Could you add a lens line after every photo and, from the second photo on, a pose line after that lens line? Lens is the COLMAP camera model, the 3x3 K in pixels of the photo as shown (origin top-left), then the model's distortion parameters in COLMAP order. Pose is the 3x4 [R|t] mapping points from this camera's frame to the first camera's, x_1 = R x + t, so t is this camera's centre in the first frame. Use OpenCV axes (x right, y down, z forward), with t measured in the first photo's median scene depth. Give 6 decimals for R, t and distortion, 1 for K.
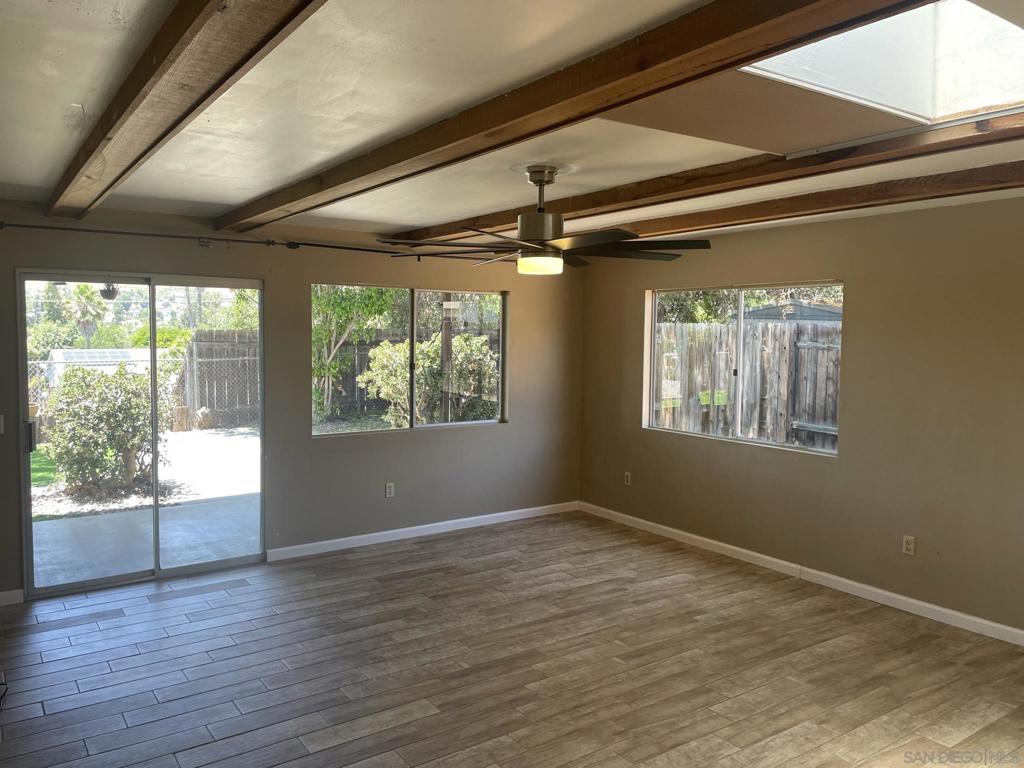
lens RADIAL K [[775.0, 0, 507.7], [0, 775.0, 383.1], [0, 0, 1]] dist [0.076129, -0.092665]
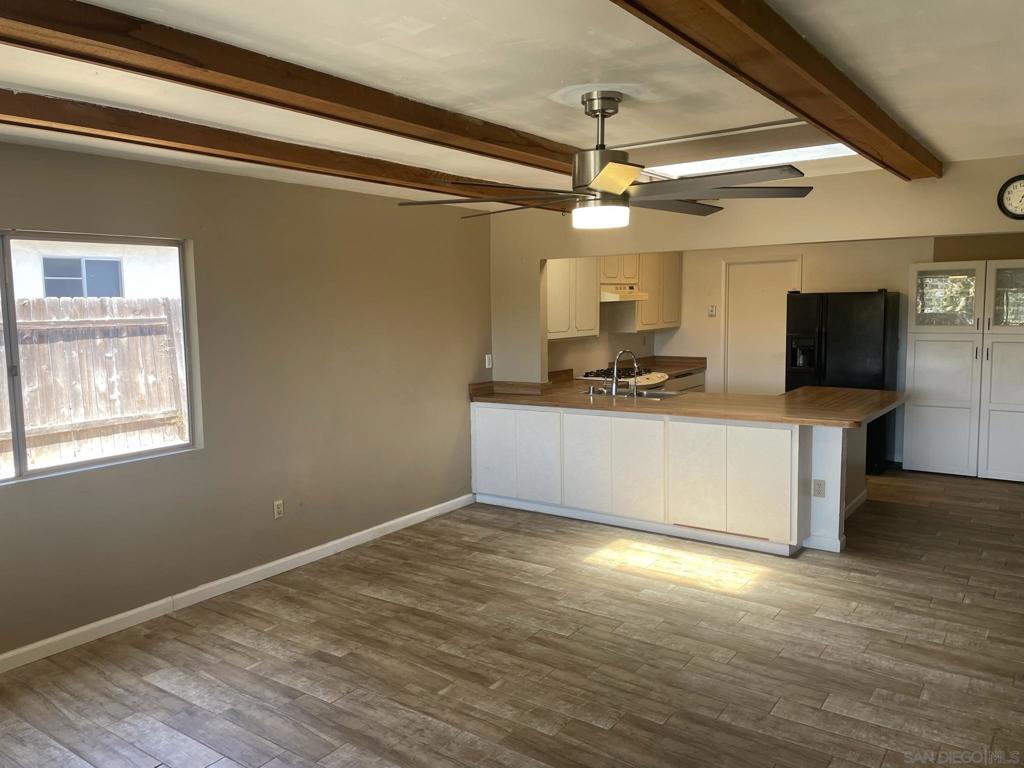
lens RADIAL K [[775.0, 0, 508.3], [0, 775.0, 381.5], [0, 0, 1]] dist [0.076129, -0.092665]
pose [[-0.329854, -0.106412, 0.938015, -0.611871], [0.079746, 0.986934, 0.140004, -0.089283], [-0.940658, 0.120984, -0.317058, 1.183307]]
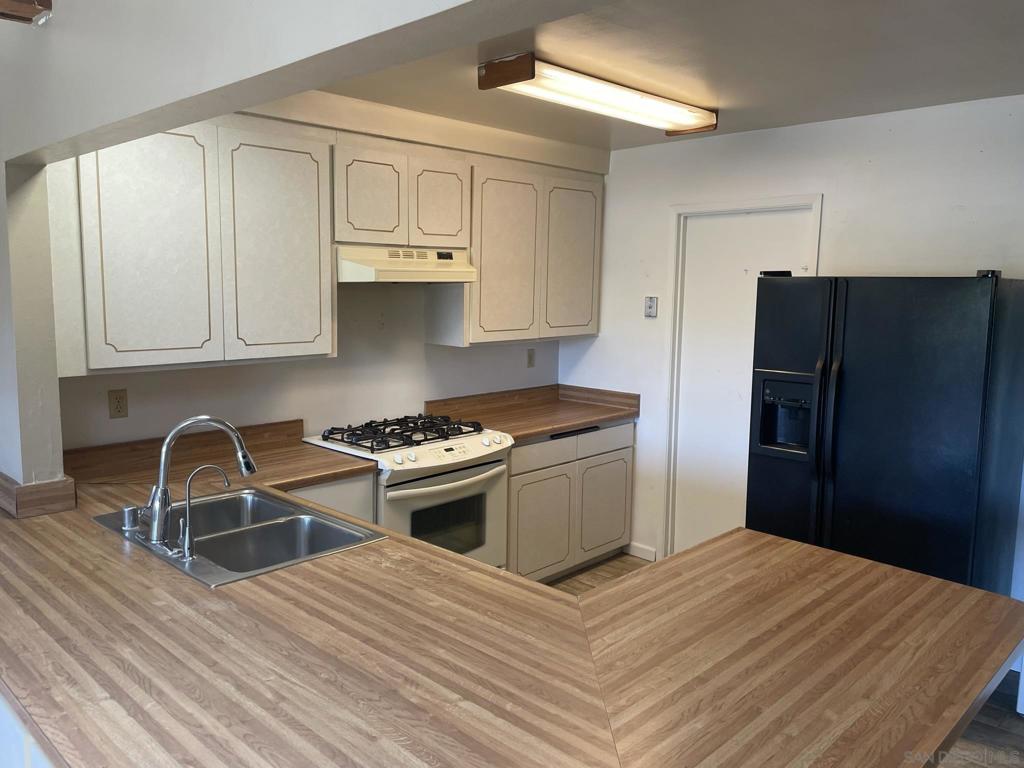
lens RADIAL K [[775.0, 0, 509.9], [0, 775.0, 375.2], [0, 0, 1]] dist [0.076129, -0.092665]
pose [[-0.187199, -0.135179, 0.972976, 0.166241], [0.055707, 0.987431, 0.147906, -0.016850], [-0.980741, 0.081890, -0.177316, 0.367623]]
